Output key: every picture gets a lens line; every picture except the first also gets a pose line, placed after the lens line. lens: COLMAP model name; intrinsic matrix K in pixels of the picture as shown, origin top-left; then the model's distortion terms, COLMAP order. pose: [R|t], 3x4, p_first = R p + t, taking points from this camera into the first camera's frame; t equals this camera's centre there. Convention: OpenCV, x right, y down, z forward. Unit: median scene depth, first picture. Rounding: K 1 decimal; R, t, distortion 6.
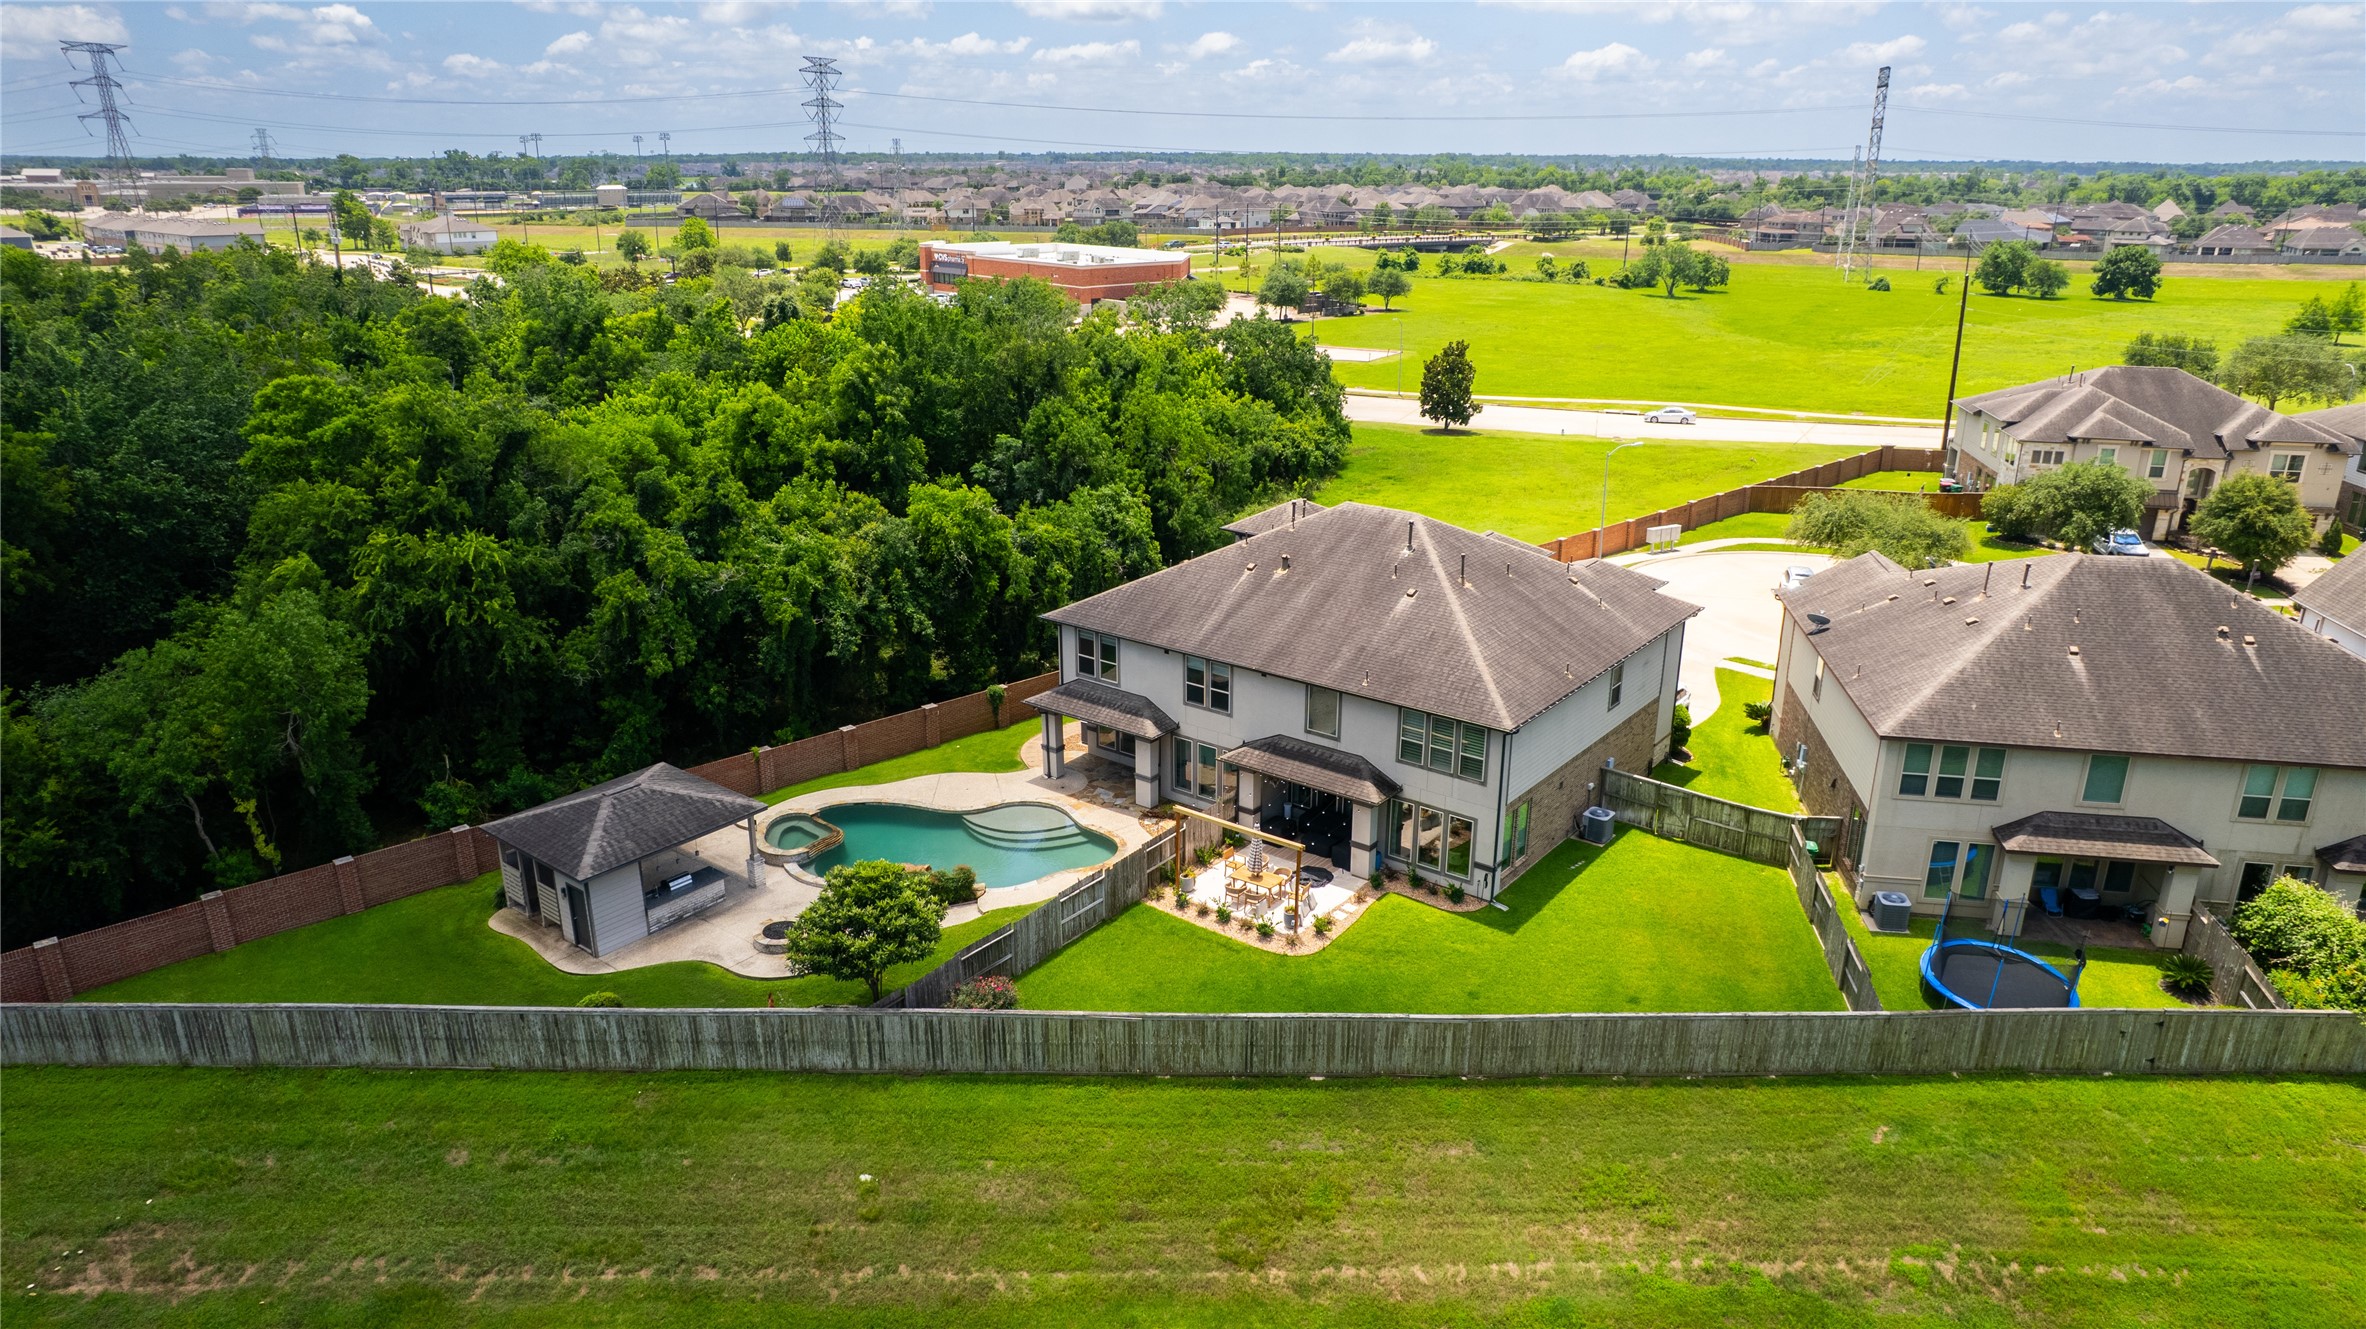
lens RADIAL K [[1511.0, 0, 1186.5], [0, 1511.0, 669.9], [0, 0, 1]] dist [-0.088701, 0.082964]
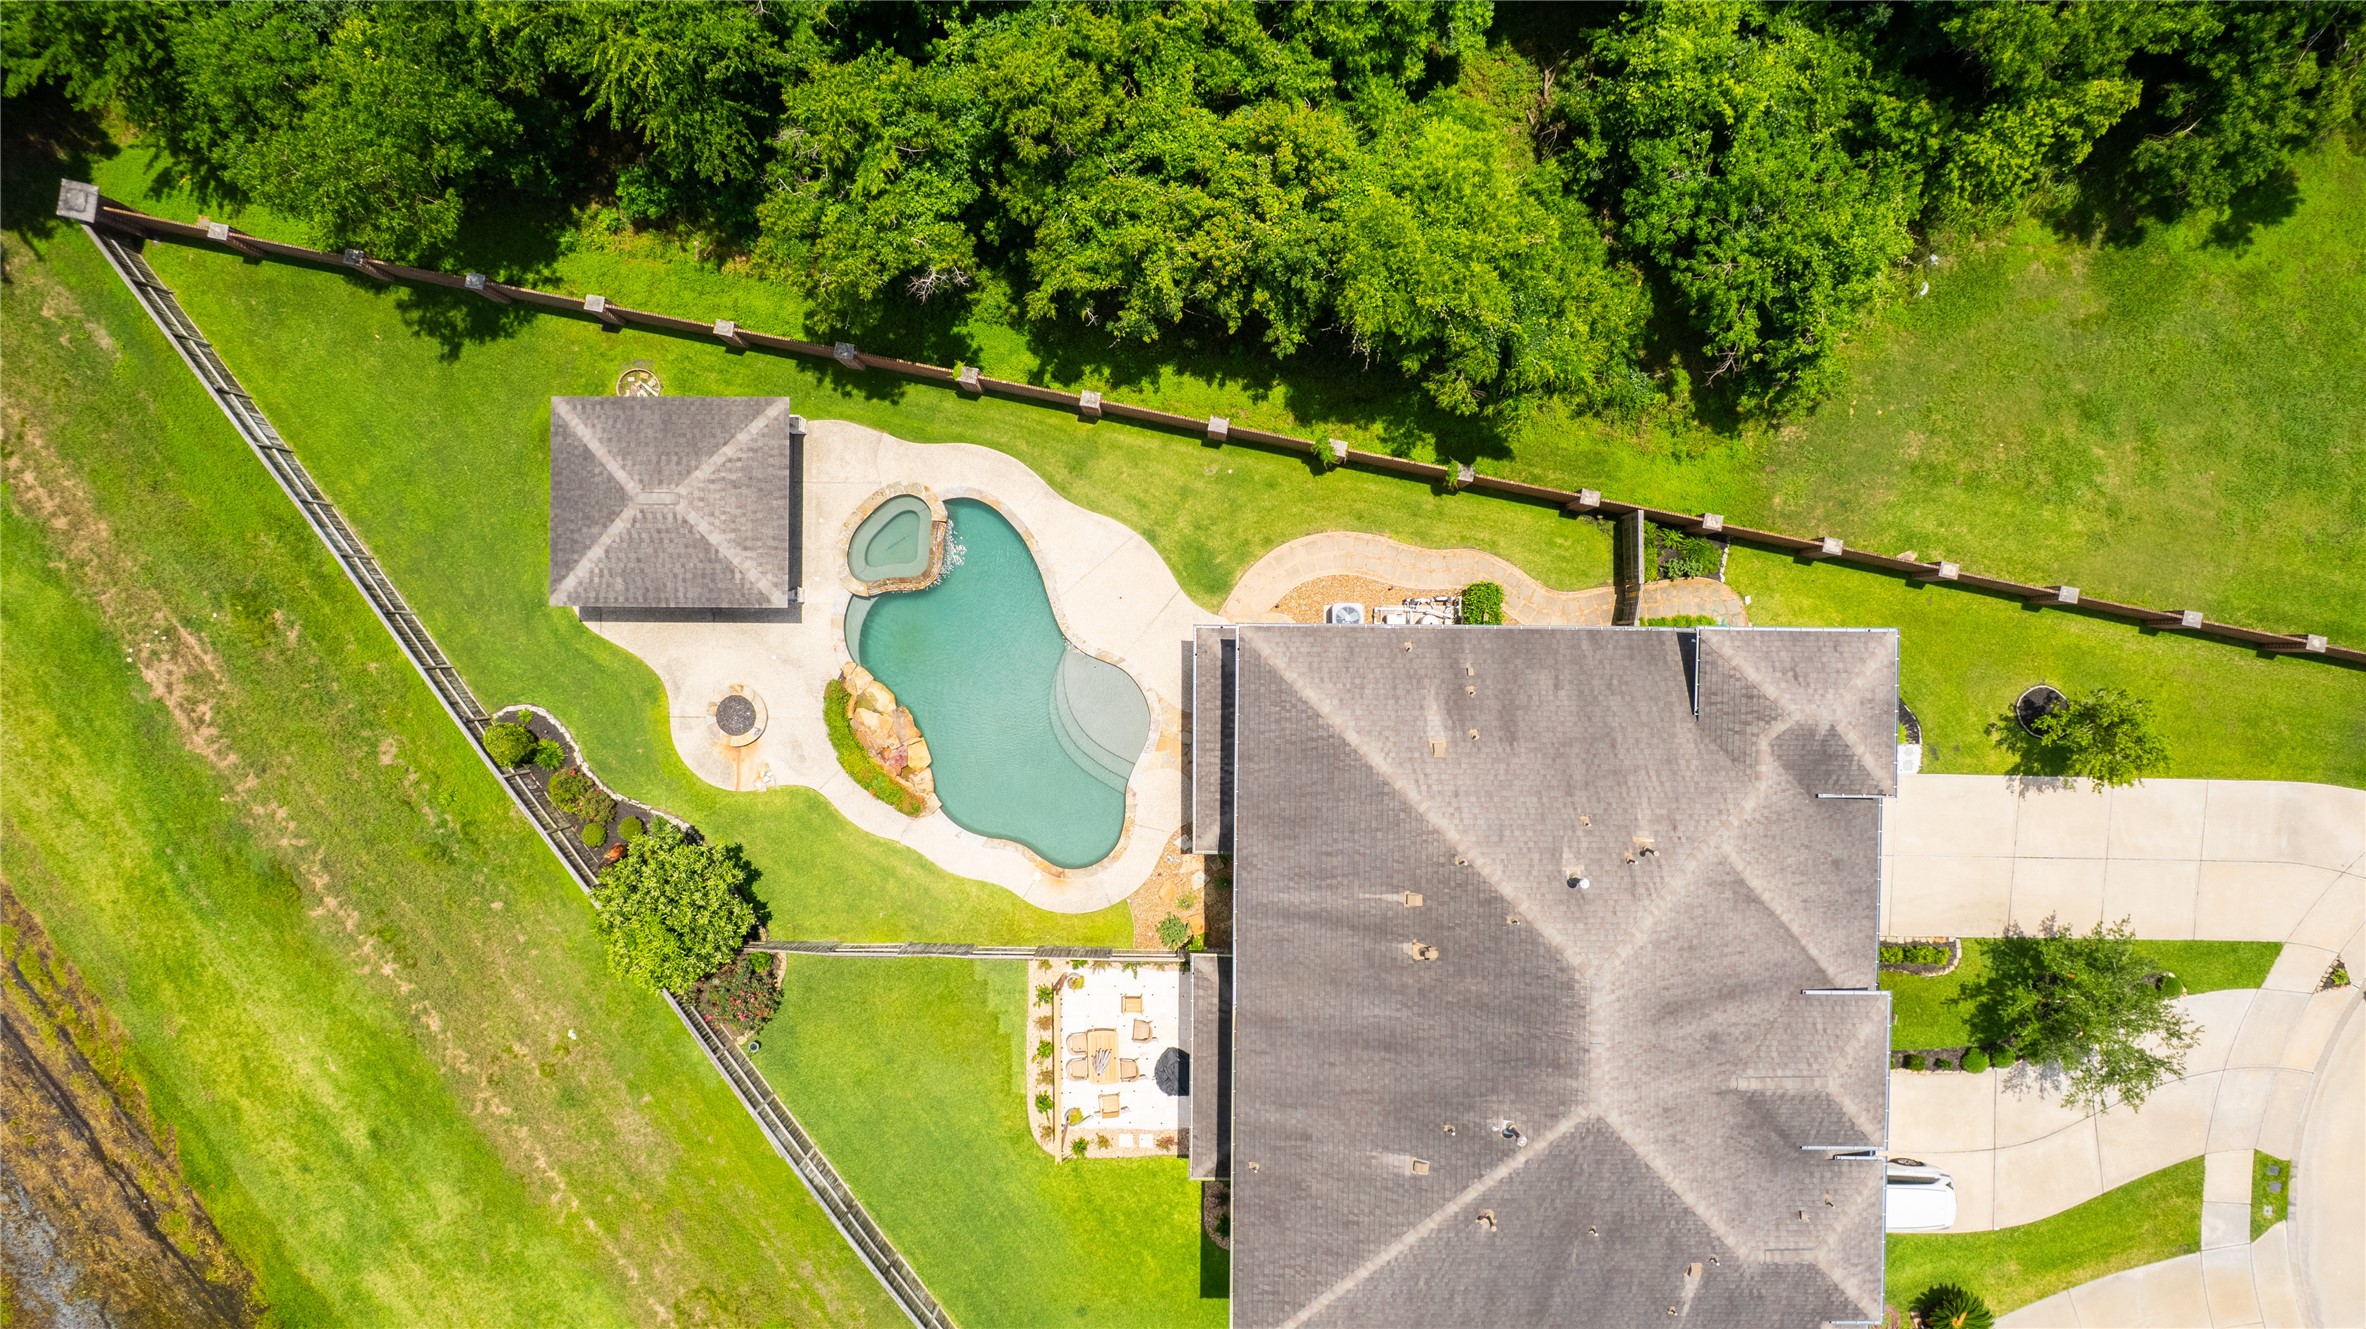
lens RADIAL K [[1521.1, 0, 1183.0], [0, 1521.1, 664.5], [0, 0, 1]] dist [-0.085260, 0.078374]
pose [[0.606784, 0.794858, 0.003707, -0.106715], [-0.257705, 0.192312, 0.946892, -0.721832], [0.751932, -0.575514, 0.321530, 0.796468]]
